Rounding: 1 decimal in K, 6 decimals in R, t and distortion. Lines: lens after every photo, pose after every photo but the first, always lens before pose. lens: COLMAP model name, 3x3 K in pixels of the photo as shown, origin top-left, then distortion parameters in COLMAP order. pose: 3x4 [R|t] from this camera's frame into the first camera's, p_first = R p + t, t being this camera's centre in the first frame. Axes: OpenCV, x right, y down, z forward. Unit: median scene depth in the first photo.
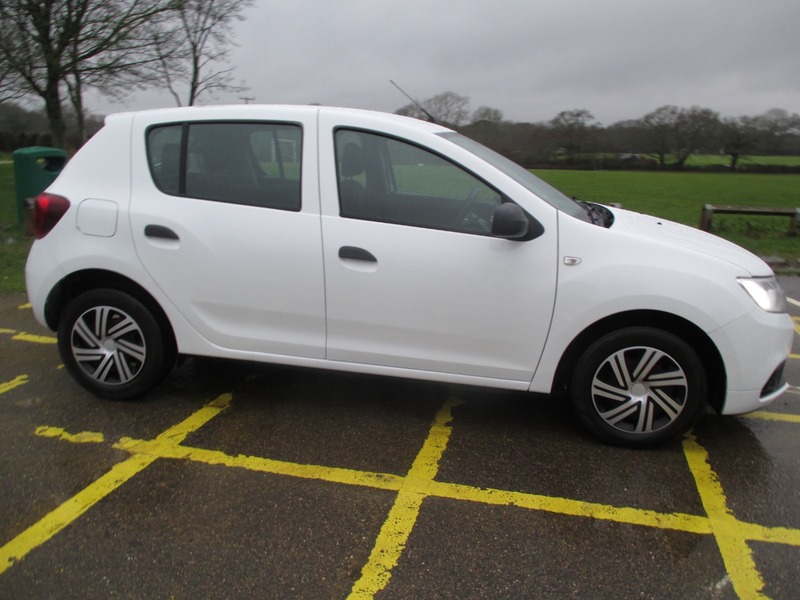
lens RADIAL K [[666.8, 0, 399.9], [0, 666.8, 313.9], [0, 0, 1]] dist [-0.031225, -0.006337]
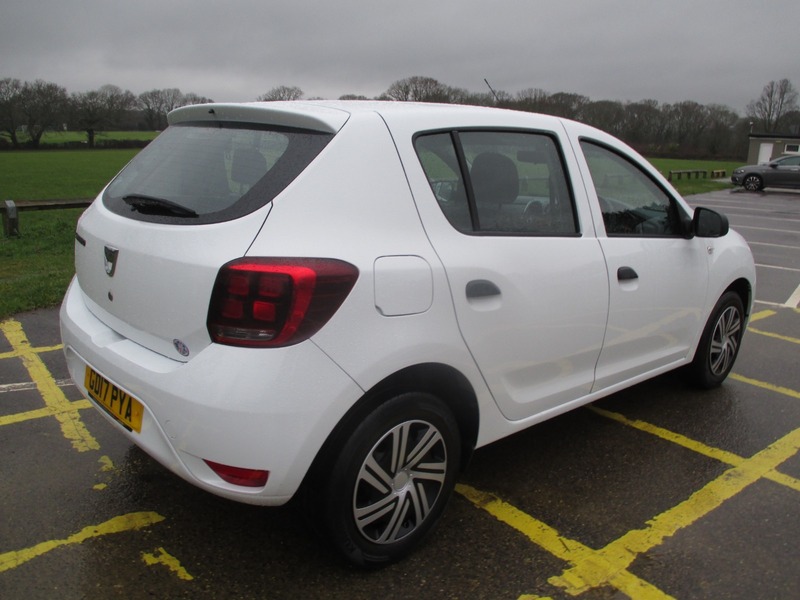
lens RADIAL K [[666.8, 0, 399.9], [0, 666.8, 313.9], [0, 0, 1]] dist [-0.031225, -0.006337]
pose [[0.610969, -0.209533, 0.763422, -0.951740], [0.182749, 0.975621, 0.121519, -0.198389], [-0.770272, 0.065270, 0.634366, 0.623797]]
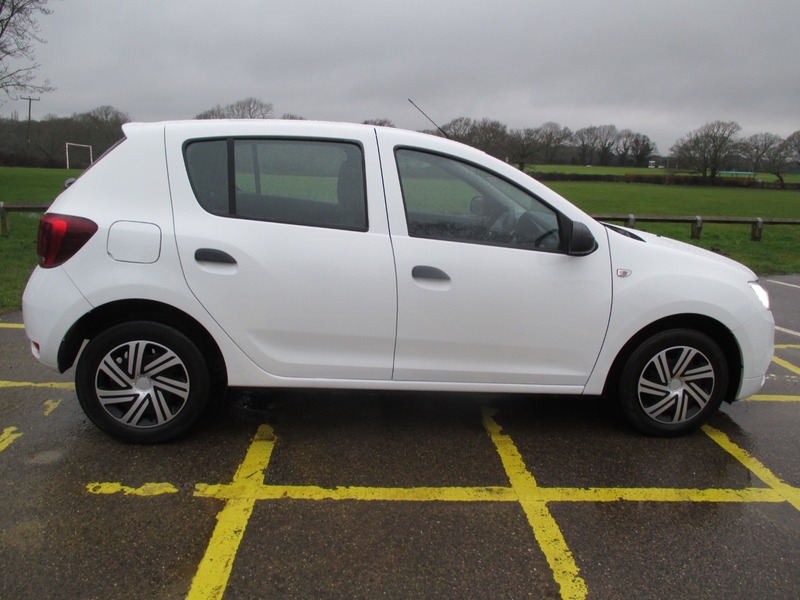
lens RADIAL K [[666.8, 0, 399.9], [0, 666.8, 313.9], [0, 0, 1]] dist [-0.031225, -0.006337]
pose [[0.957742, -0.052167, 0.282857, -0.378725], [0.055103, 0.998478, -0.002427, -0.027198], [-0.282300, 0.017911, 0.959159, 0.045594]]
